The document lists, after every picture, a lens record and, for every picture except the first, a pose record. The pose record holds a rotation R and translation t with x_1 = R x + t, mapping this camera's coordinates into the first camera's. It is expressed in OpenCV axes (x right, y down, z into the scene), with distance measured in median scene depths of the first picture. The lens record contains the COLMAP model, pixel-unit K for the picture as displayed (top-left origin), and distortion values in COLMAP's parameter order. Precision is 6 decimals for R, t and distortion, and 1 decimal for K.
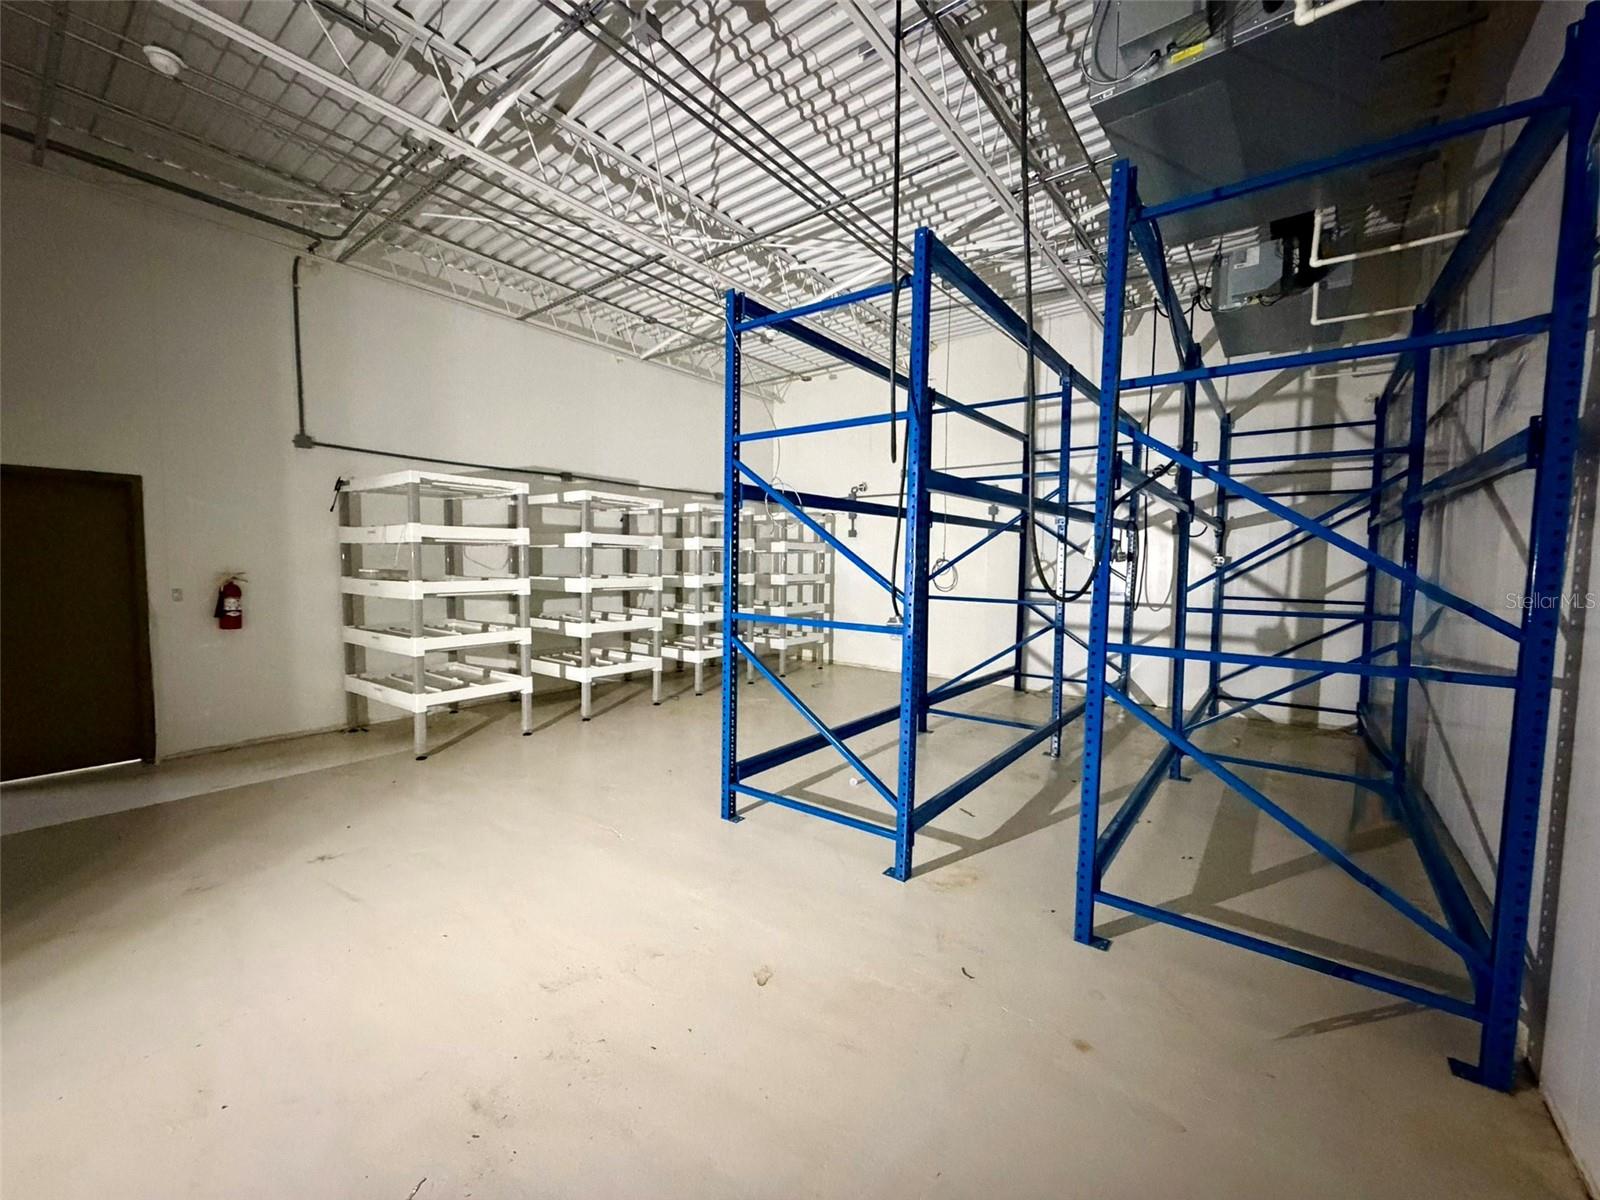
lens RADIAL K [[639.9, 0, 795.9], [0, 639.9, 601.3], [0, 0, 1]] dist [0.000008, 0.000150]
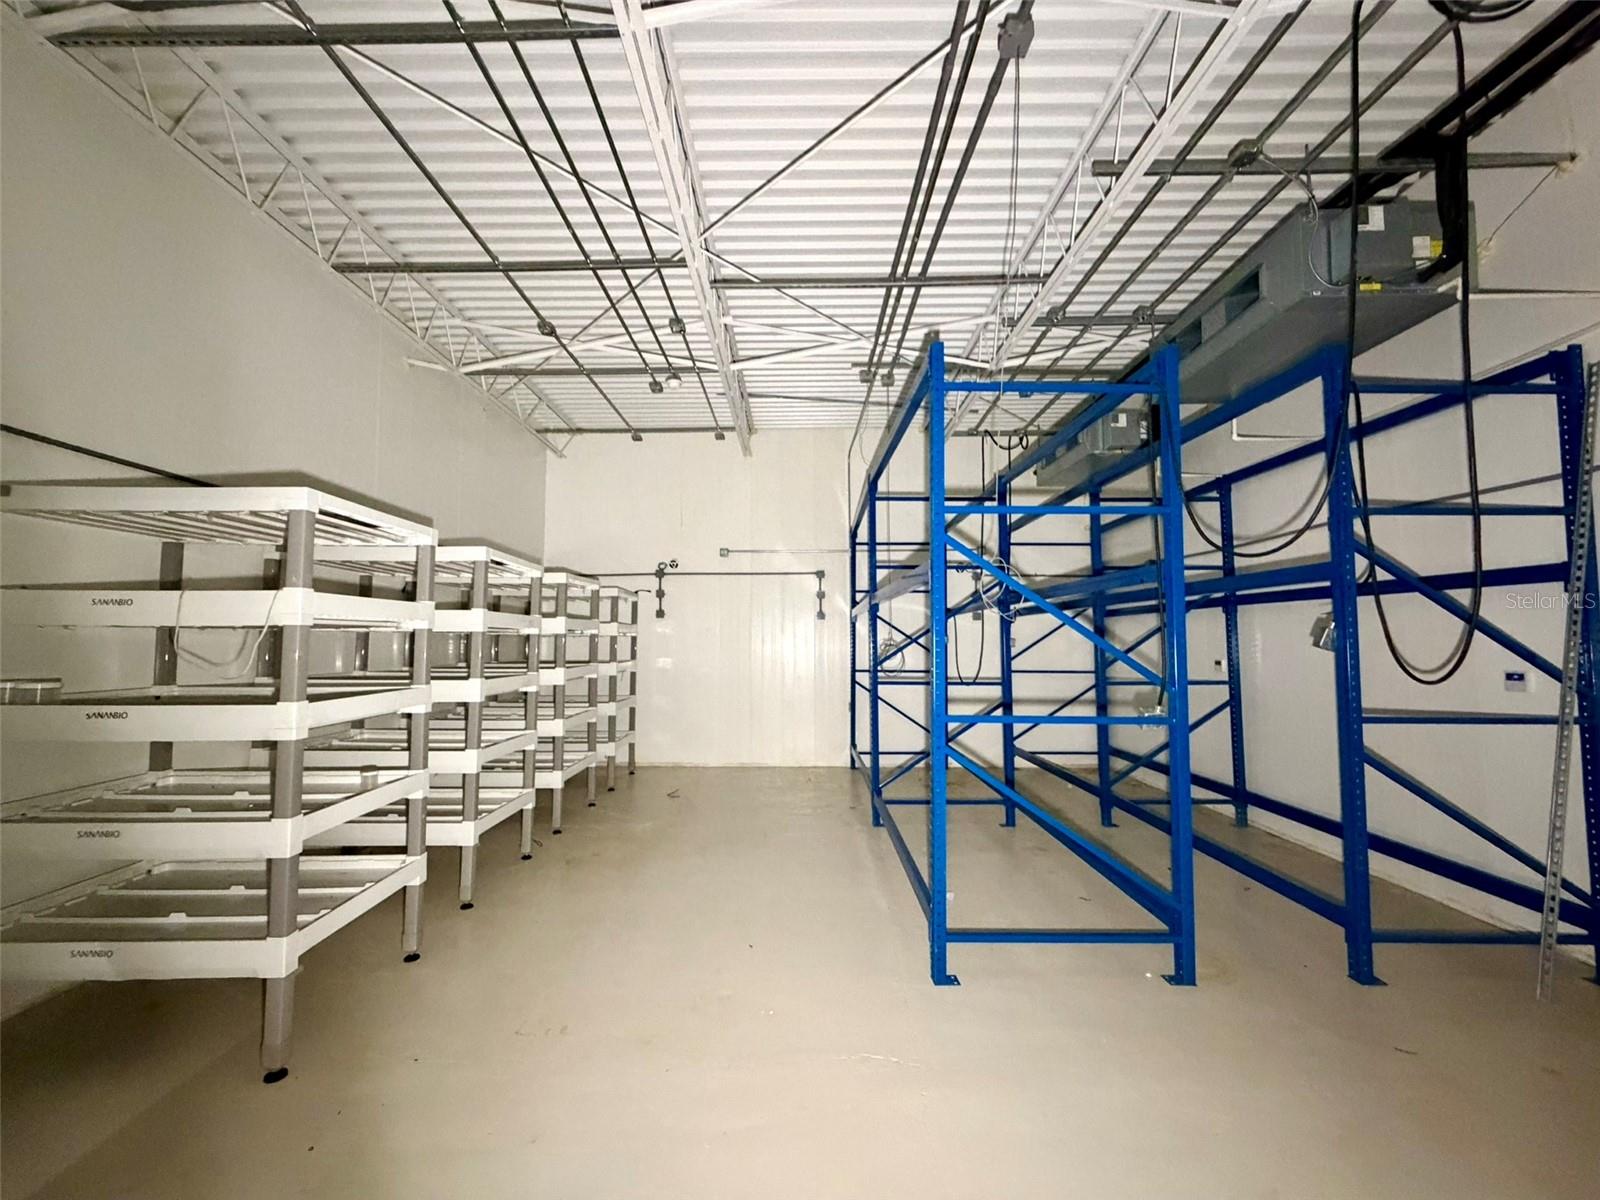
lens RADIAL K [[639.9, 0, 795.9], [0, 639.9, 601.3], [0, 0, 1]] dist [0.000008, 0.000150]
pose [[0.793330, 0.026829, 0.608200, -0.512270], [0.049522, 0.992874, -0.108395, -0.031021], [-0.606774, 0.116112, 0.786348, 0.314728]]
